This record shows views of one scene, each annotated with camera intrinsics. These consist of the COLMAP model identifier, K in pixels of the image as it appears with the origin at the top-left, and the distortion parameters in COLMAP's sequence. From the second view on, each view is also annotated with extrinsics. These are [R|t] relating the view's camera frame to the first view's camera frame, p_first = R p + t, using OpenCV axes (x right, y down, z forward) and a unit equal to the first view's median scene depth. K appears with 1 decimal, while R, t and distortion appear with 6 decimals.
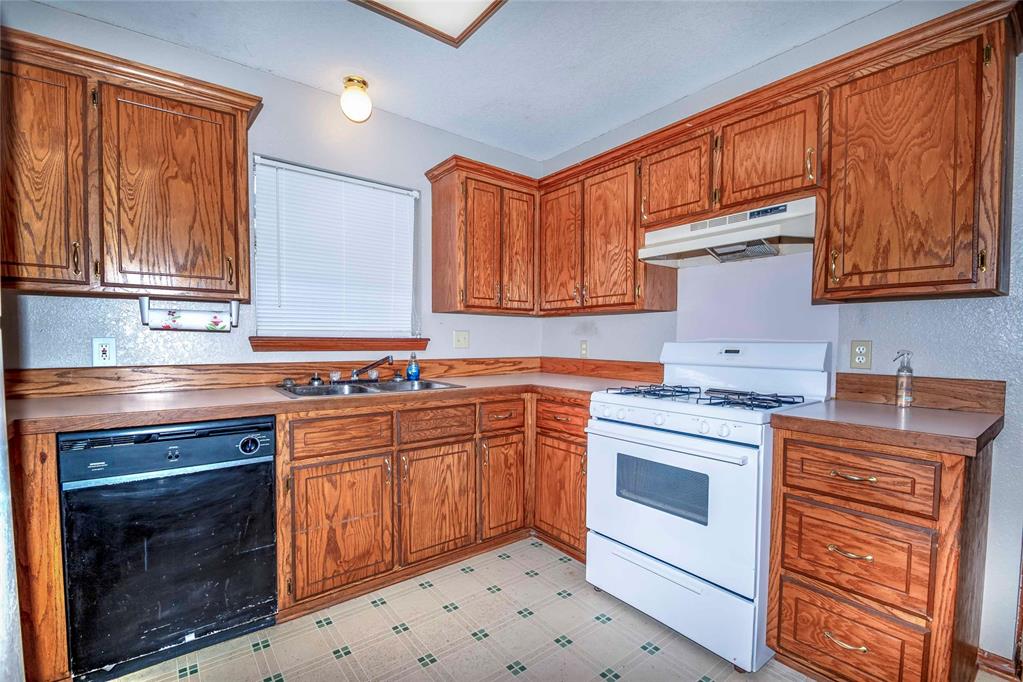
lens RADIAL K [[453.2, 0, 513.6], [0, 453.2, 354.3], [0, 0, 1]] dist [0.000670, -0.009280]
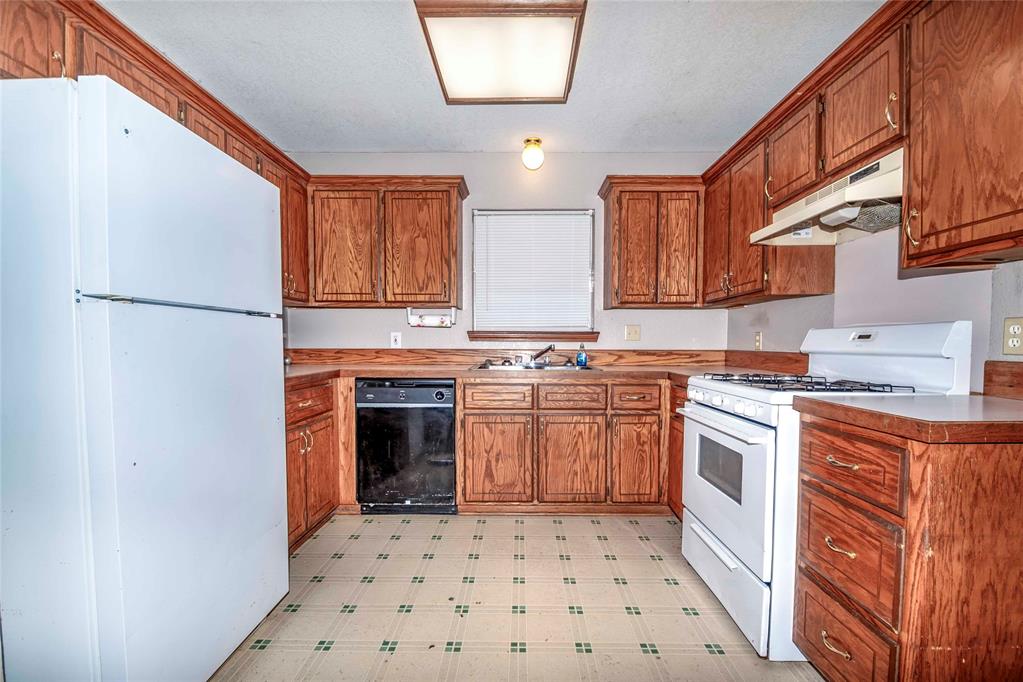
lens RADIAL K [[453.2, 0, 513.6], [0, 453.2, 354.3], [0, 0, 1]] dist [0.000670, -0.009280]
pose [[0.778426, 0.012422, -0.627614, 0.565014], [-0.018822, 0.999817, -0.003555, 0.047358], [0.627454, 0.014580, 0.778517, -0.090526]]
